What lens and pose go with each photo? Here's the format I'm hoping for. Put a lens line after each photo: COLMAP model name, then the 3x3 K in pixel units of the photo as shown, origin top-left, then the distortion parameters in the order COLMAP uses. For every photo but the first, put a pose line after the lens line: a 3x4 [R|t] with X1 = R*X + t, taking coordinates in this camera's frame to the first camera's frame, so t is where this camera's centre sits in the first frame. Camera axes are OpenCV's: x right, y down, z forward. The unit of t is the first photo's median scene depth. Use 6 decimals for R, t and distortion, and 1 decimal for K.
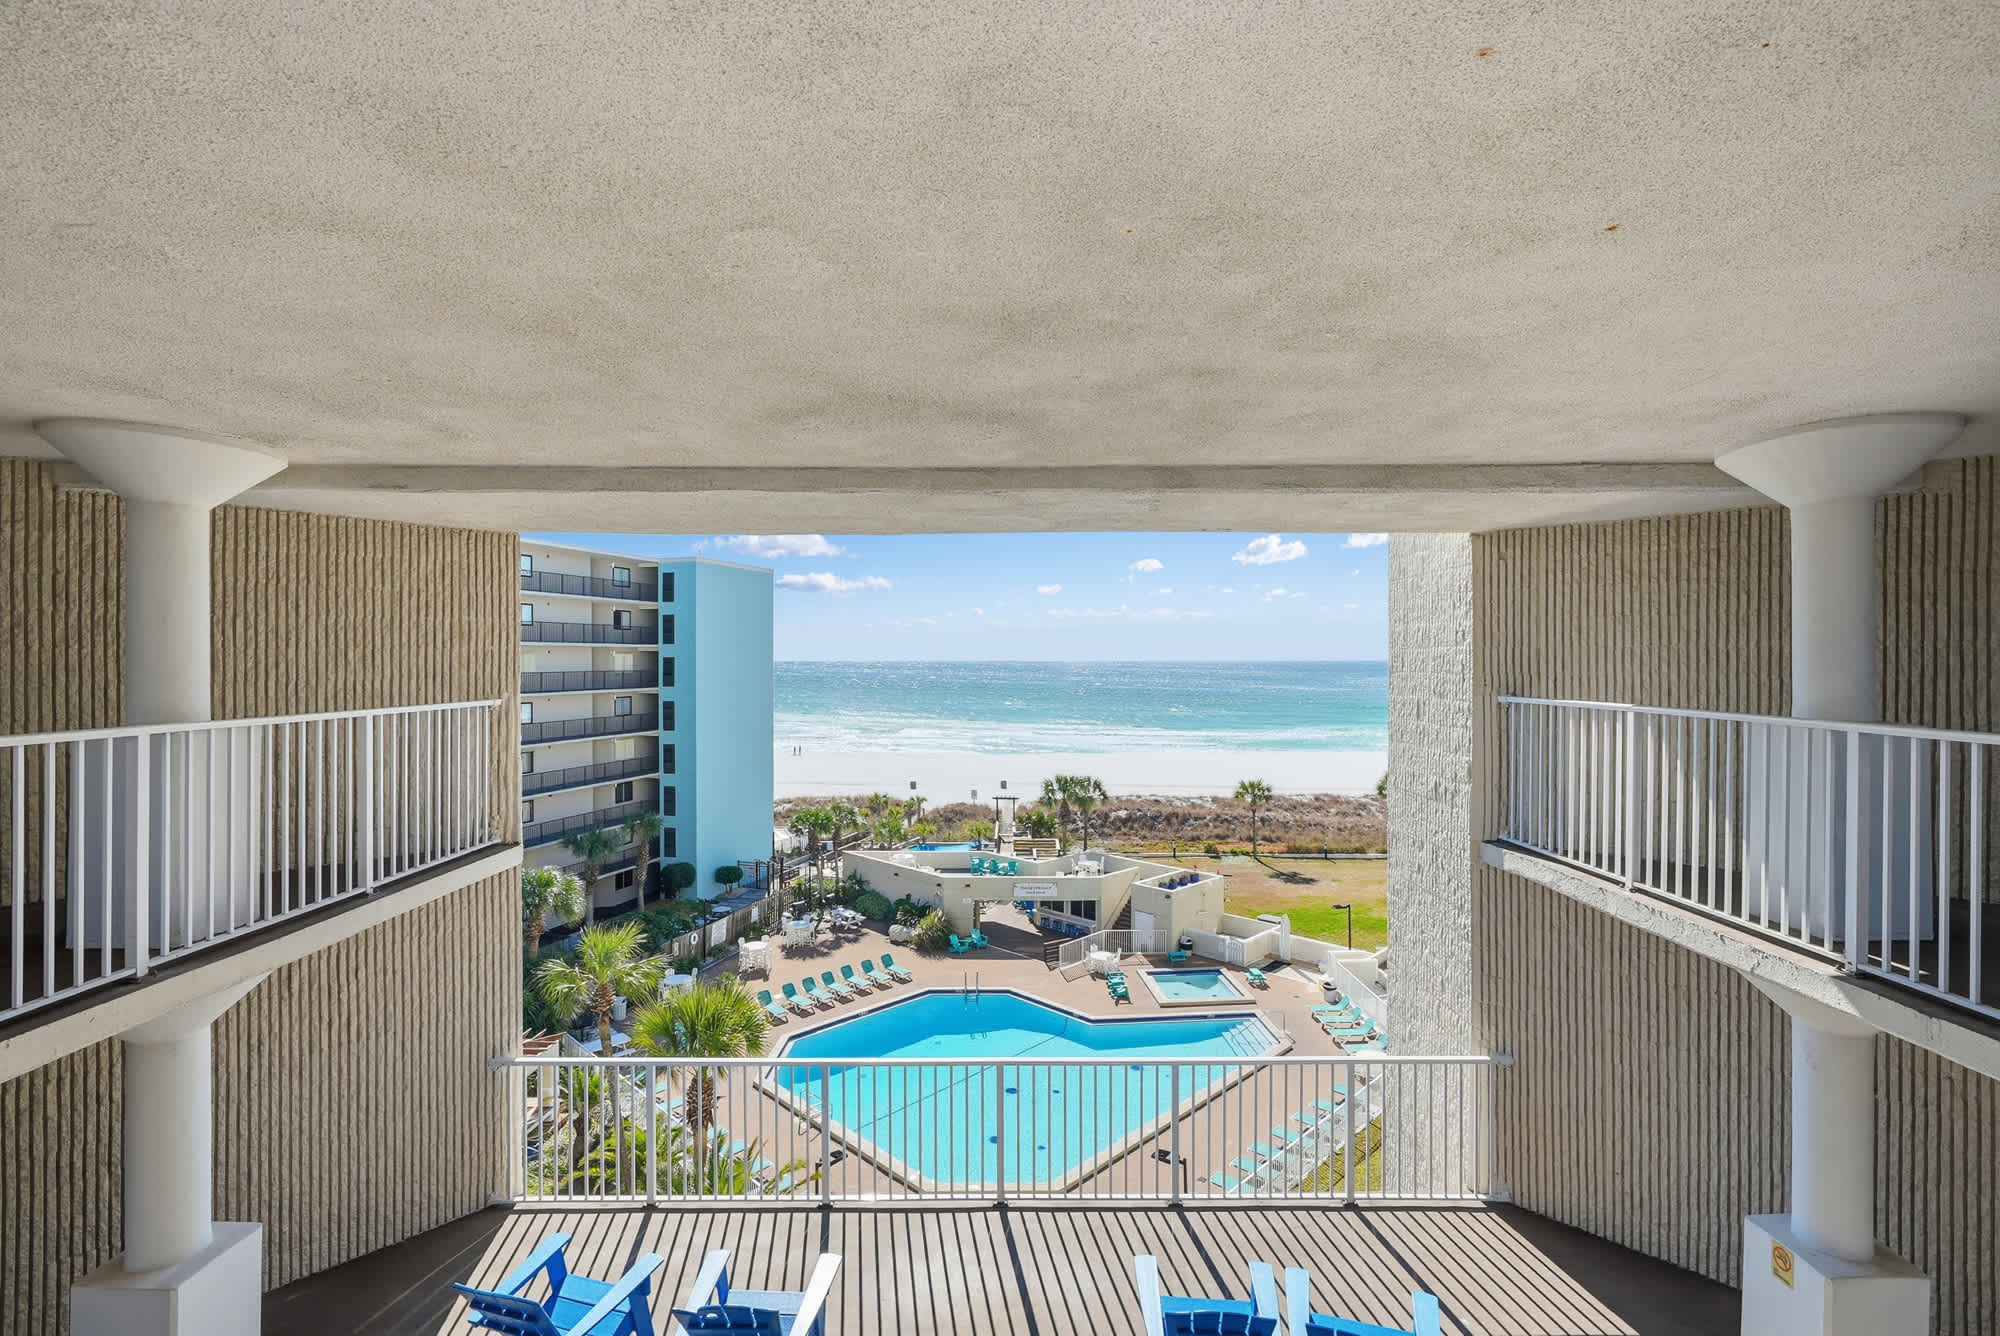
lens RADIAL K [[913.7, 0, 1005.4], [0, 913.7, 661.7], [0, 0, 1]] dist [-0.010329, 0.003595]
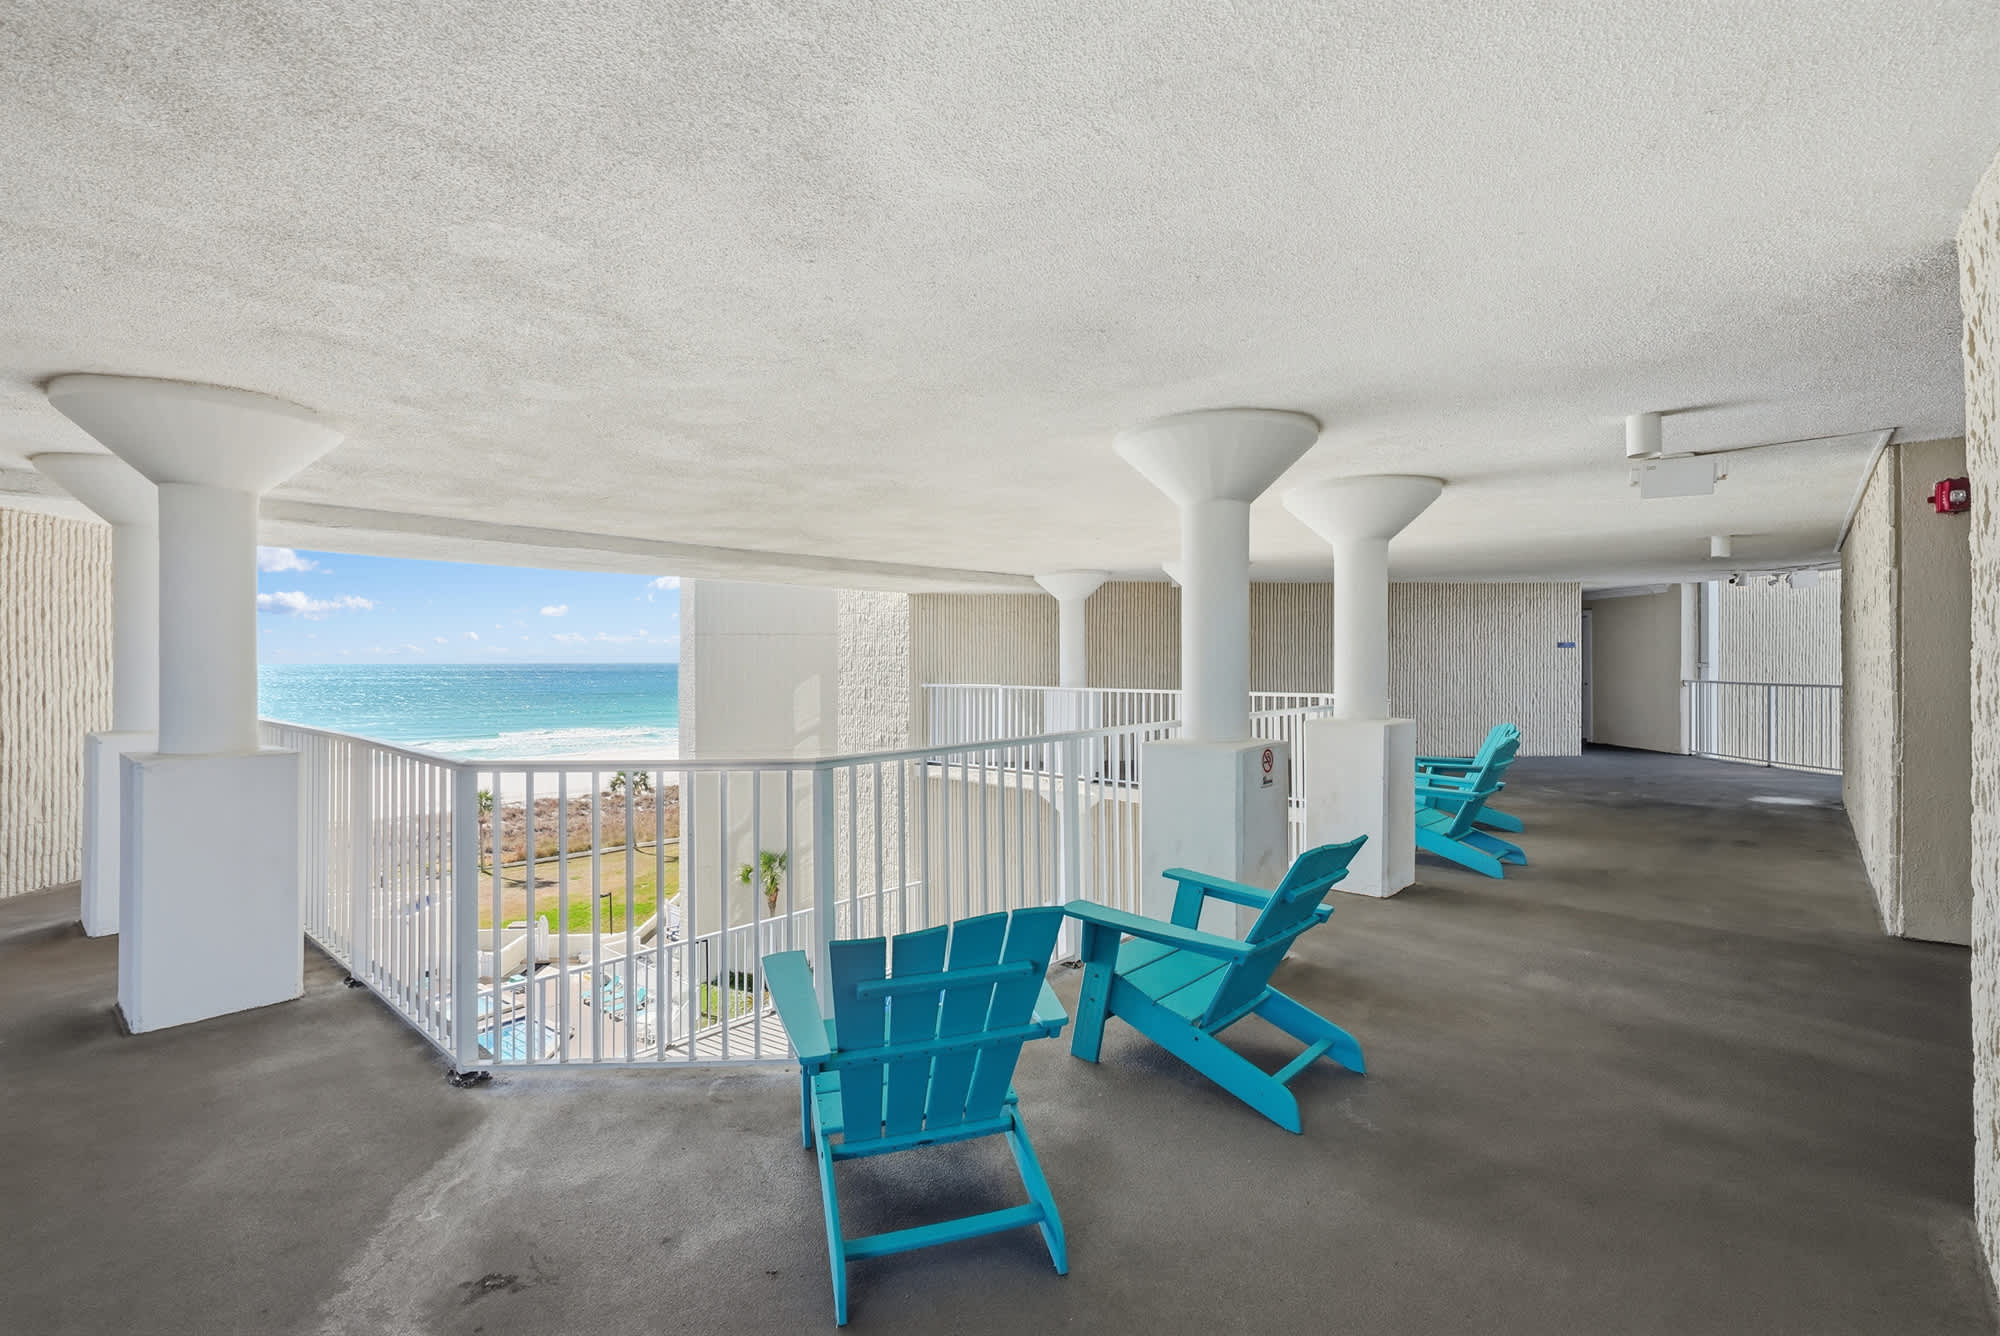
lens RADIAL K [[913.7, 0, 985.0], [0, 913.7, 663.4], [0, 0, 1]] dist [-0.010329, 0.003595]
pose [[0.676281, -0.010572, 0.736568, -0.704229], [0.011537, 0.999926, 0.003759, -0.007443], [-0.736554, 0.005955, 0.676353, -0.317098]]
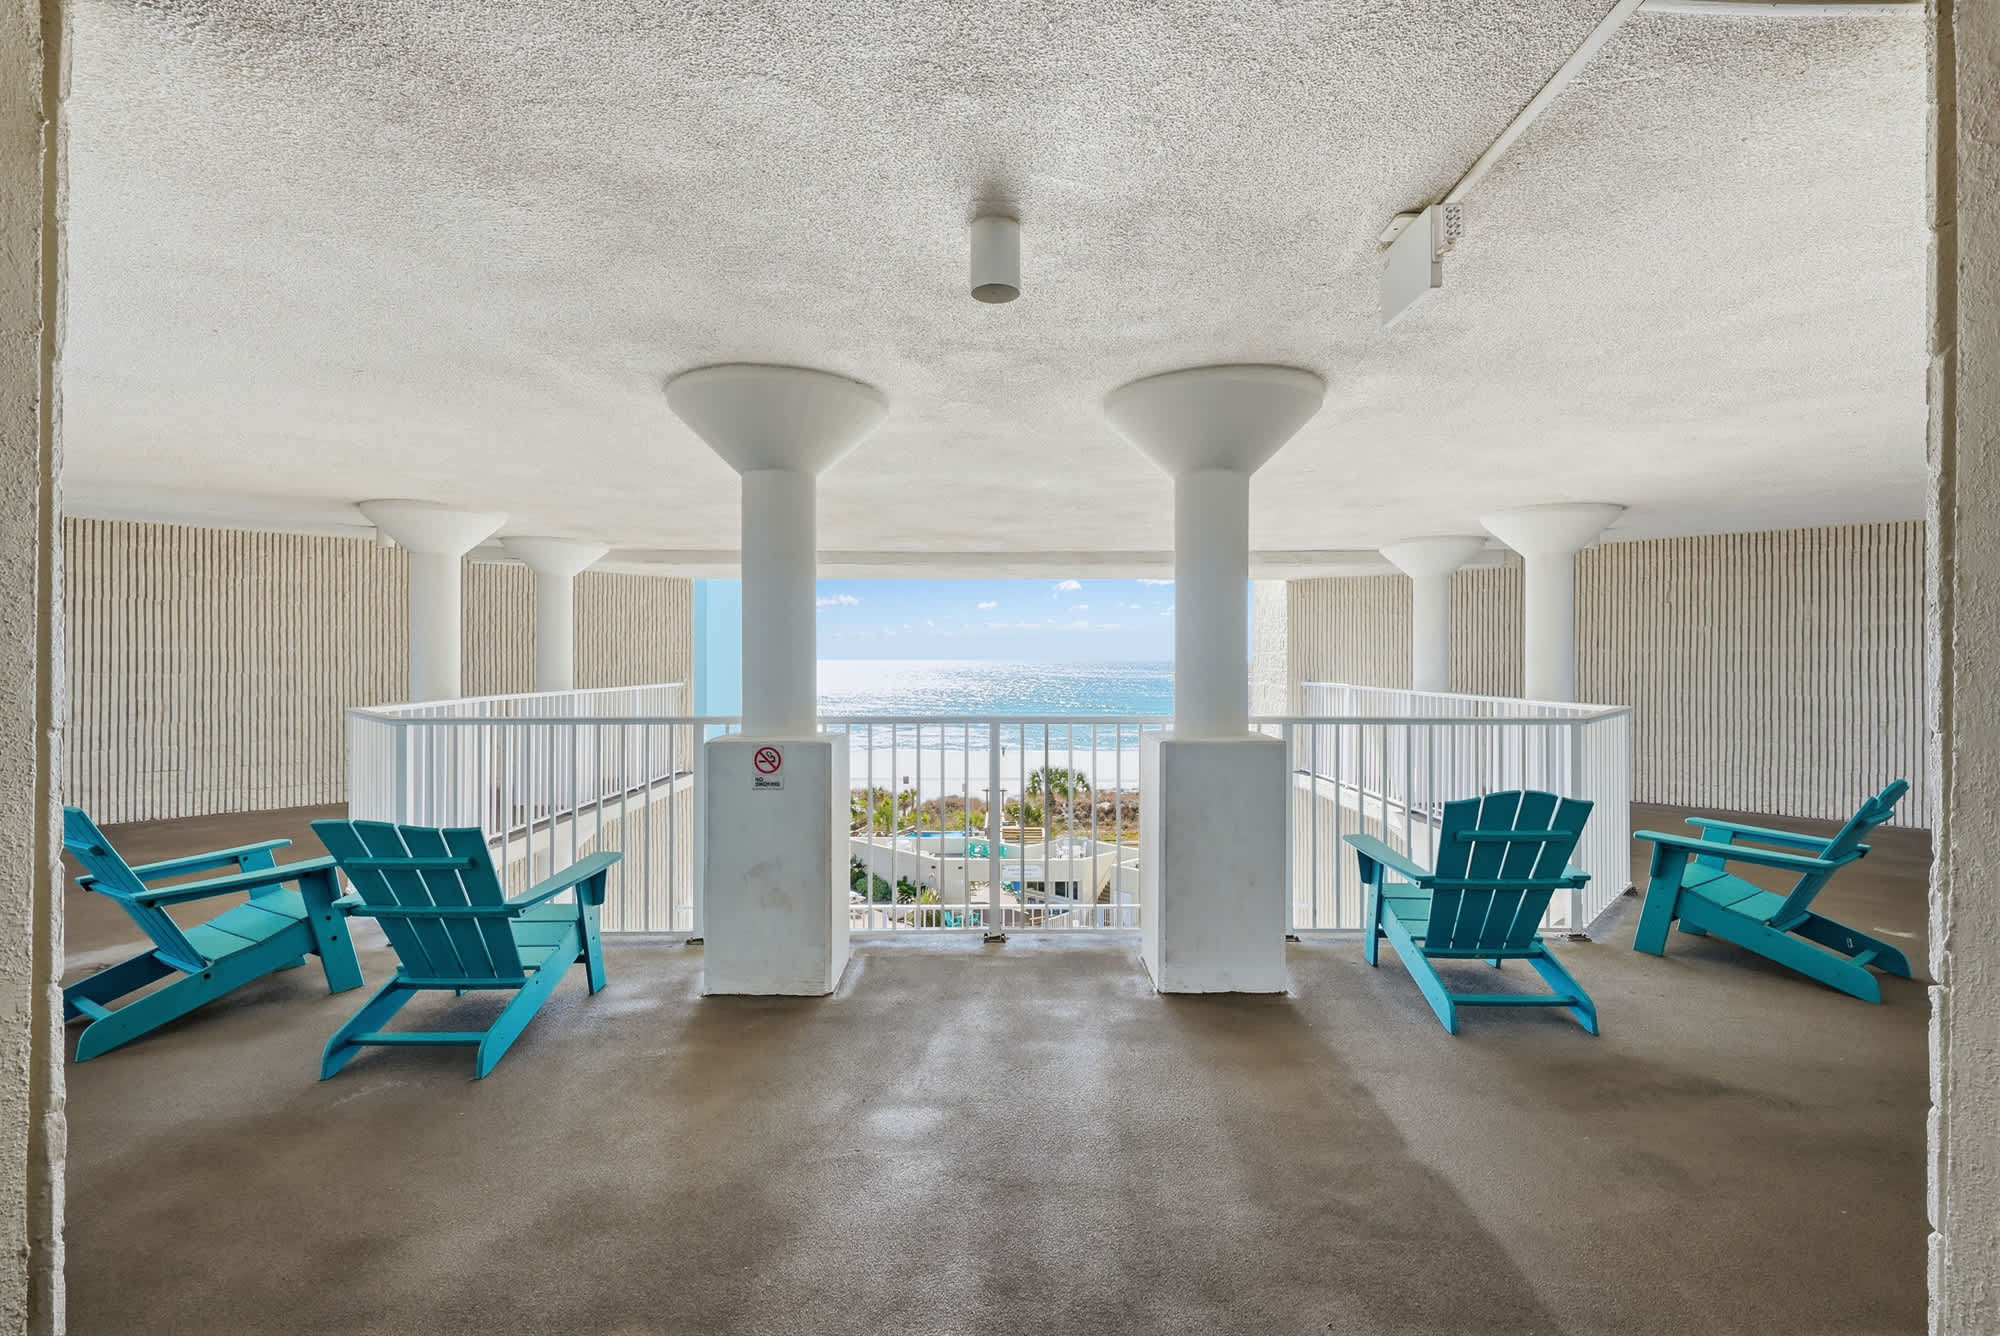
lens RADIAL K [[913.7, 0, 1000.2], [0, 913.7, 661.8], [0, 0, 1]] dist [-0.010329, 0.003595]
pose [[0.999981, 0.003002, 0.005464, 0.001806], [-0.003001, 0.999995, -0.000043, 0.003715], [-0.005464, 0.000026, 0.999985, -0.579504]]
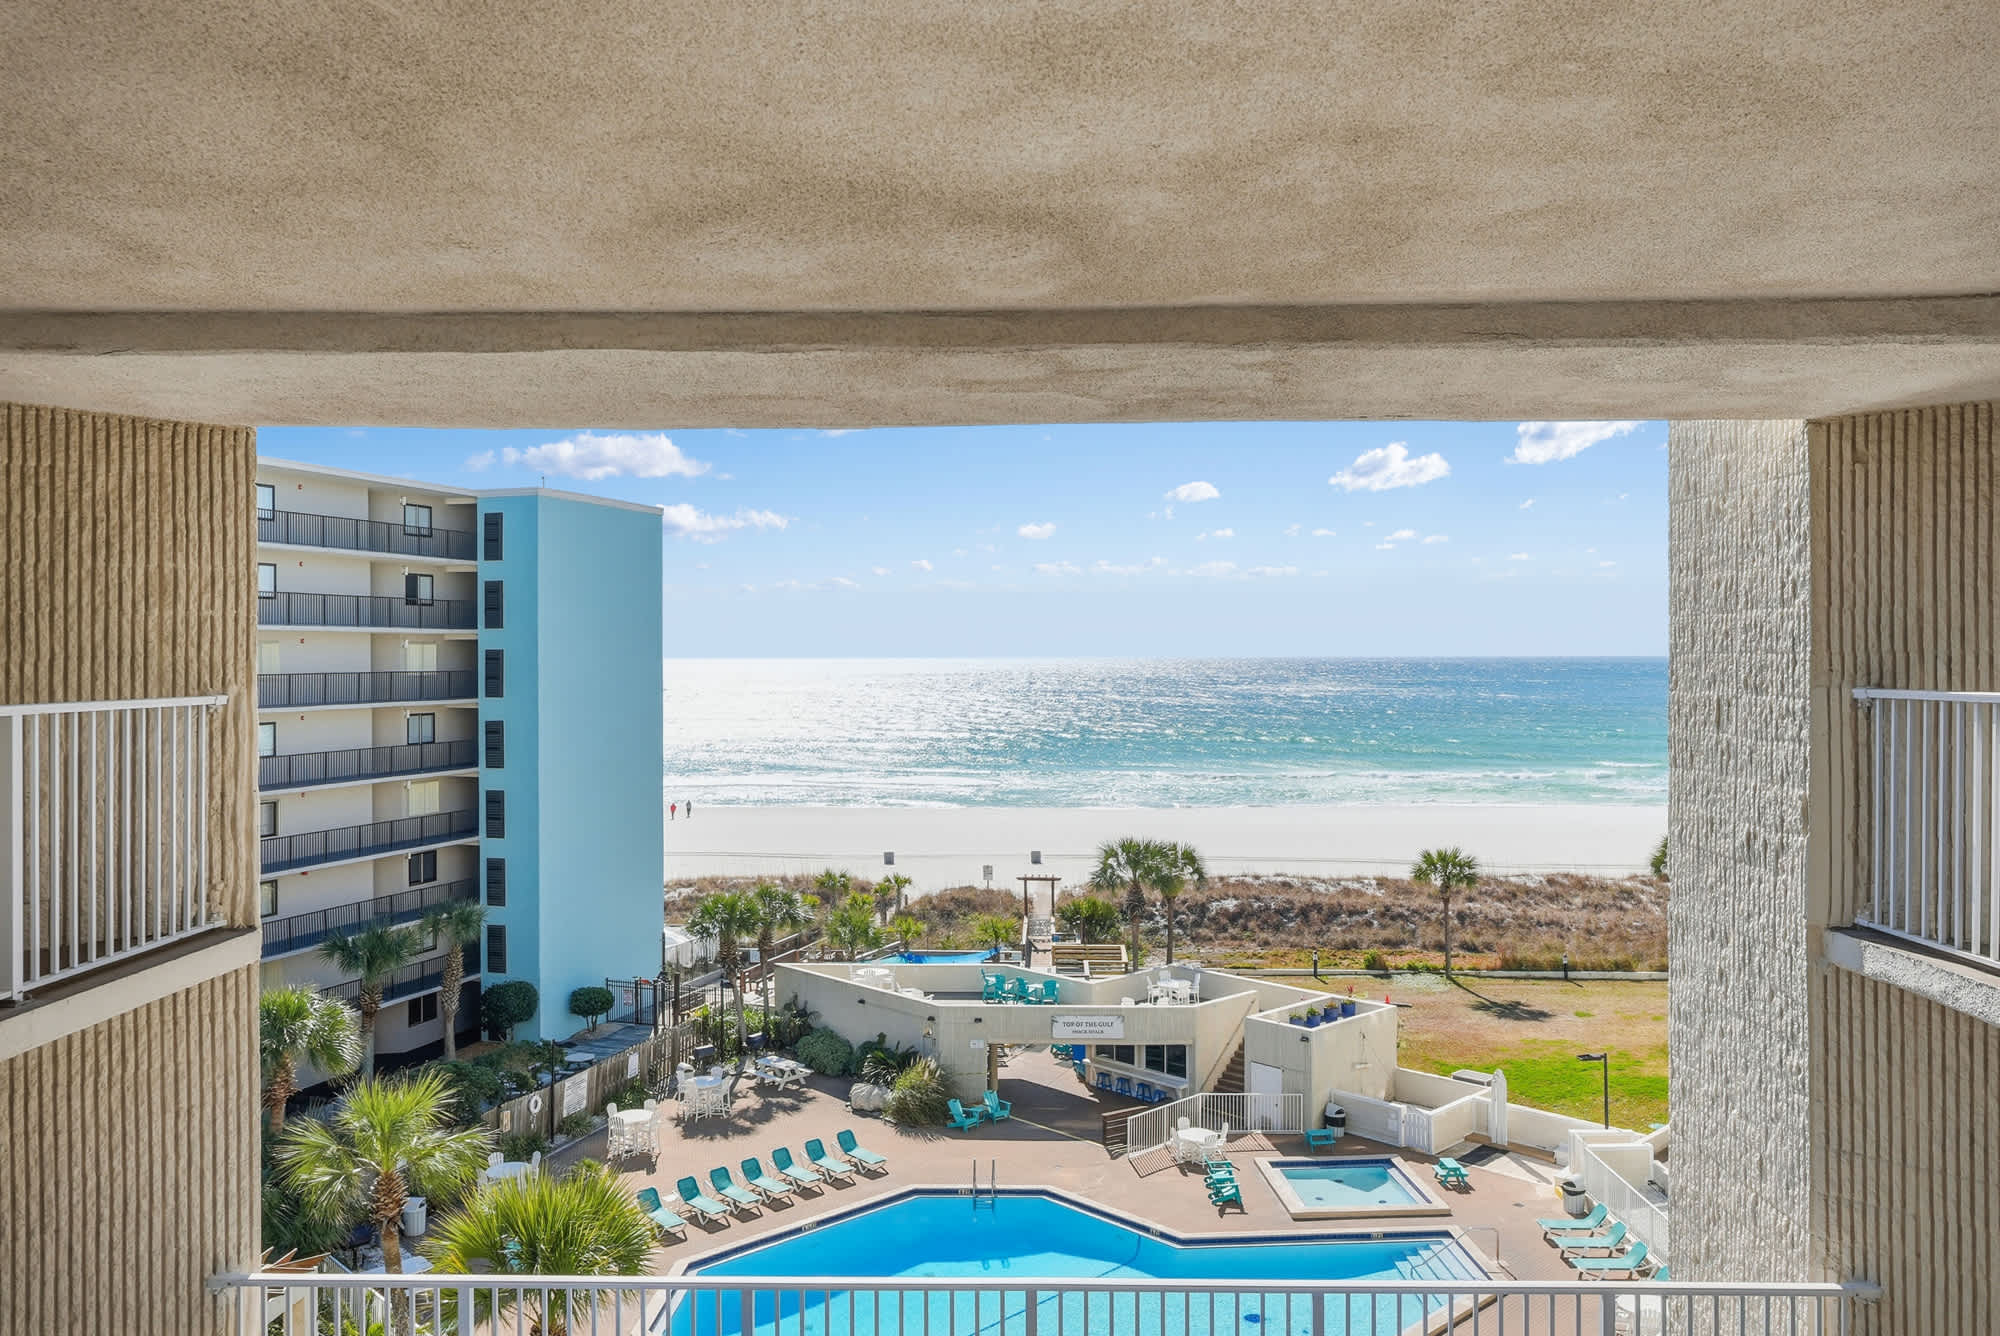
lens RADIAL K [[1485.5, 0, 1003.6], [0, 1485.5, 659.6], [0, 0, 1]] dist [0.008262, -0.010058]
pose [[0.999725, -0.001622, -0.023376, -0.000189], [0.001627, 0.999999, 0.000163, 0.017336], [0.023376, -0.000201, 0.999727, -0.001514]]
